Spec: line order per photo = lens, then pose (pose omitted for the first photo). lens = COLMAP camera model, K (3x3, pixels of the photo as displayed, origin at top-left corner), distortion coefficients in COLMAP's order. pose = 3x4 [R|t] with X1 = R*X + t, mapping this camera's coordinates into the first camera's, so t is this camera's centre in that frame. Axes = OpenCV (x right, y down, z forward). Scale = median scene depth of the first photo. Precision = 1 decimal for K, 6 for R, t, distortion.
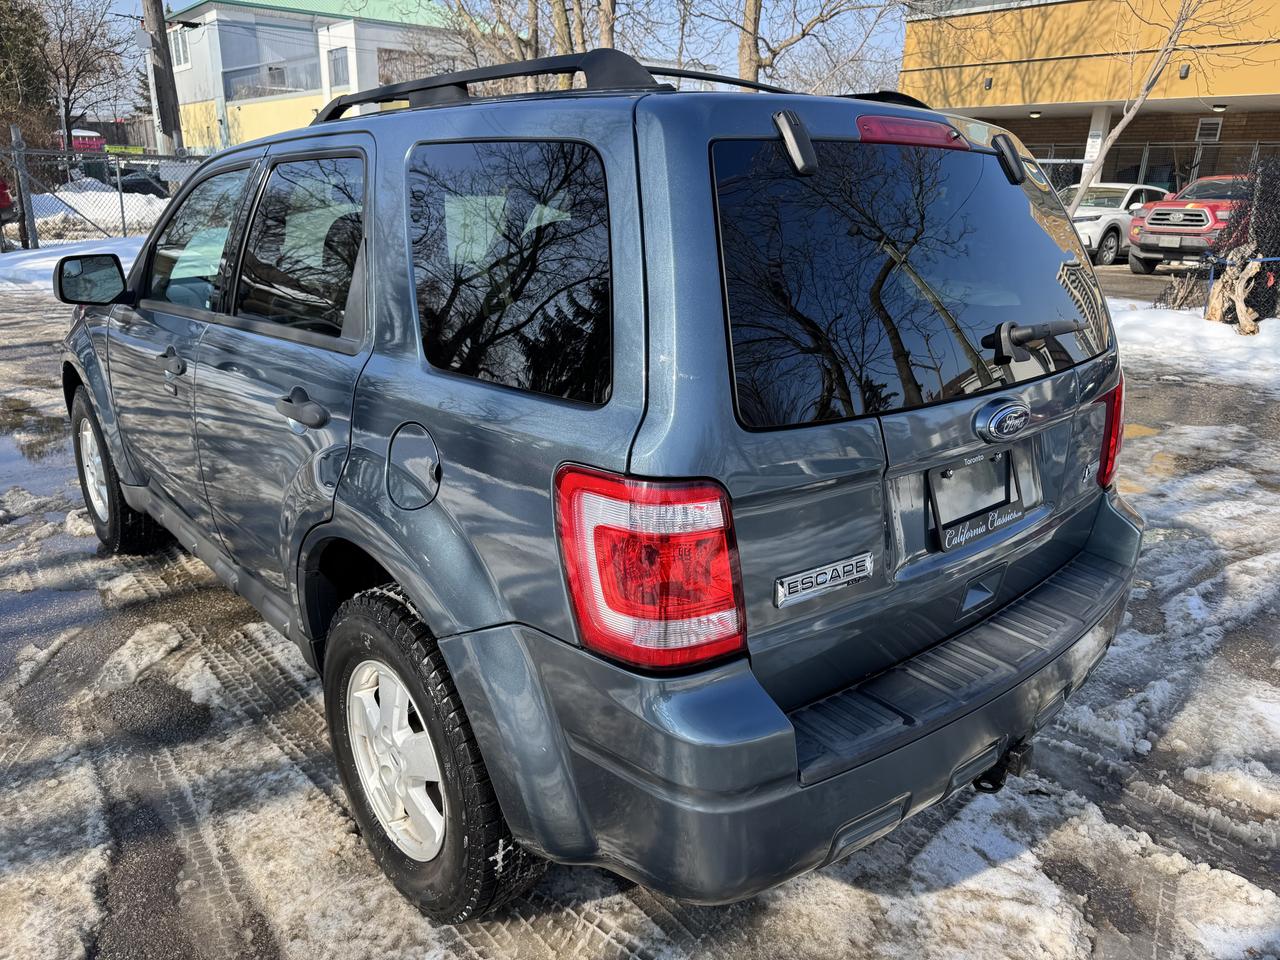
lens RADIAL K [[882.0, 0, 667.2], [0, 882.0, 497.5], [0, 0, 1]] dist [-0.008496, -0.001281]
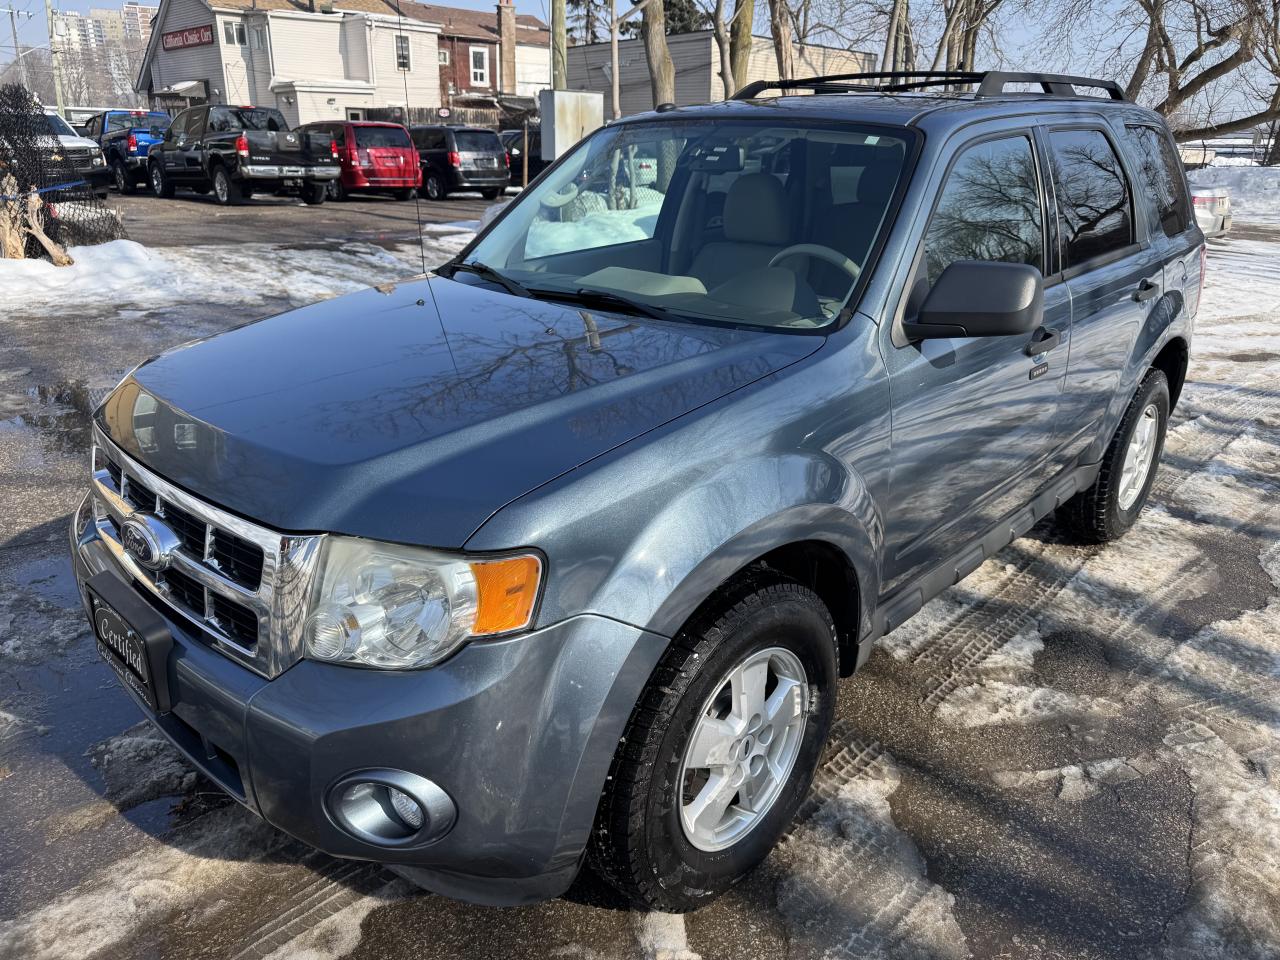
lens RADIAL K [[903.5, 0, 631.9], [0, 903.5, 475.2], [0, 0, 1]] dist [-0.002936, -0.003027]
pose [[-0.052601, -0.366826, 0.928801, -0.210144], [0.315654, 0.876294, 0.363965, -0.072739], [-0.947415, 0.312325, 0.069696, 0.193534]]
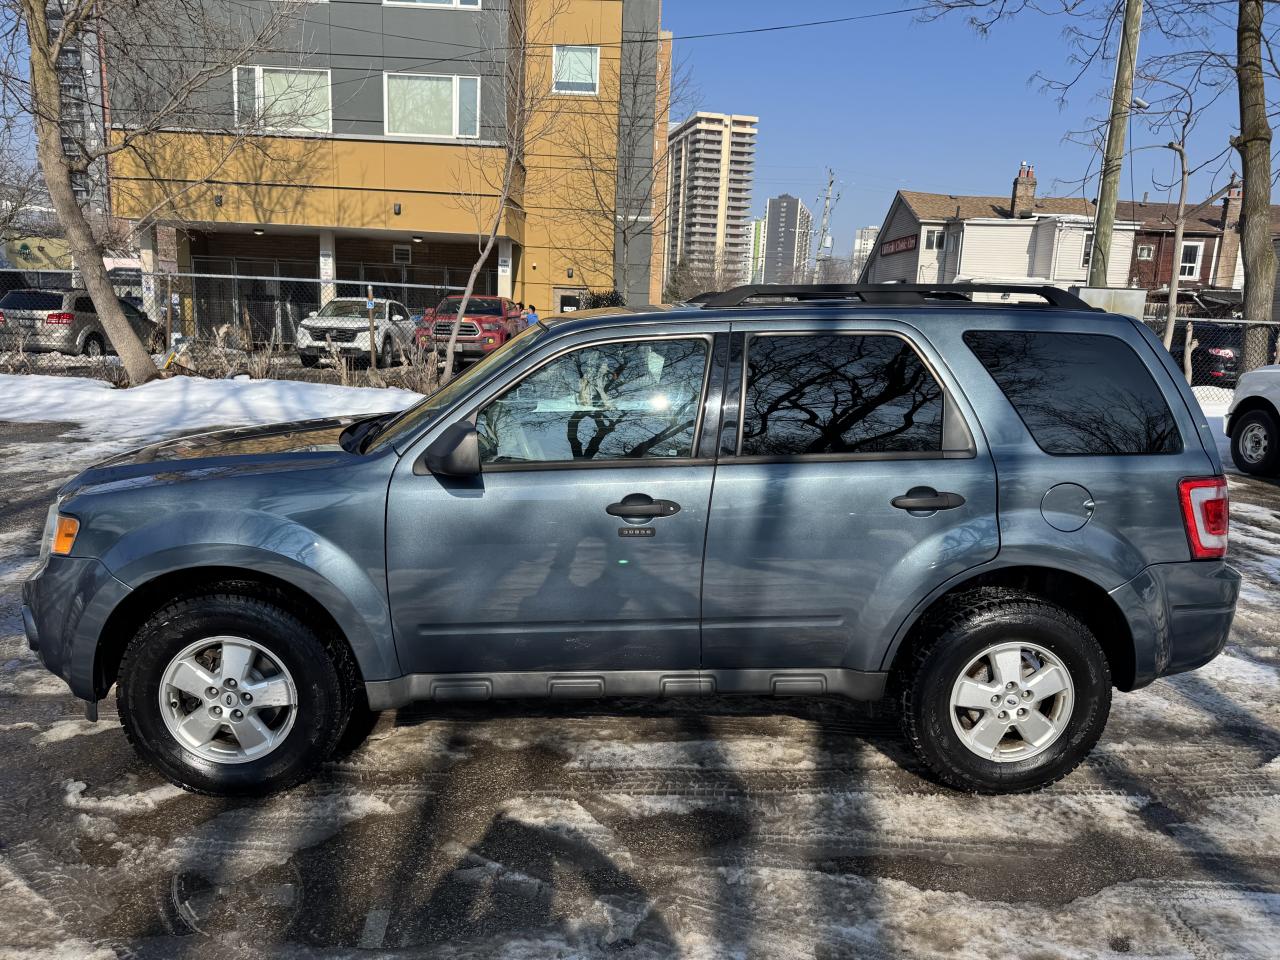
lens RADIAL K [[878.1, 0, 630.4], [0, 878.1, 480.7], [0, 0, 1]] dist [0.061764, -0.081872]
pose [[0.635652, -0.142867, 0.758640, -0.197551], [0.237783, 0.971181, -0.016341, -0.024443], [-0.734442, 0.190779, 0.651305, 0.037305]]
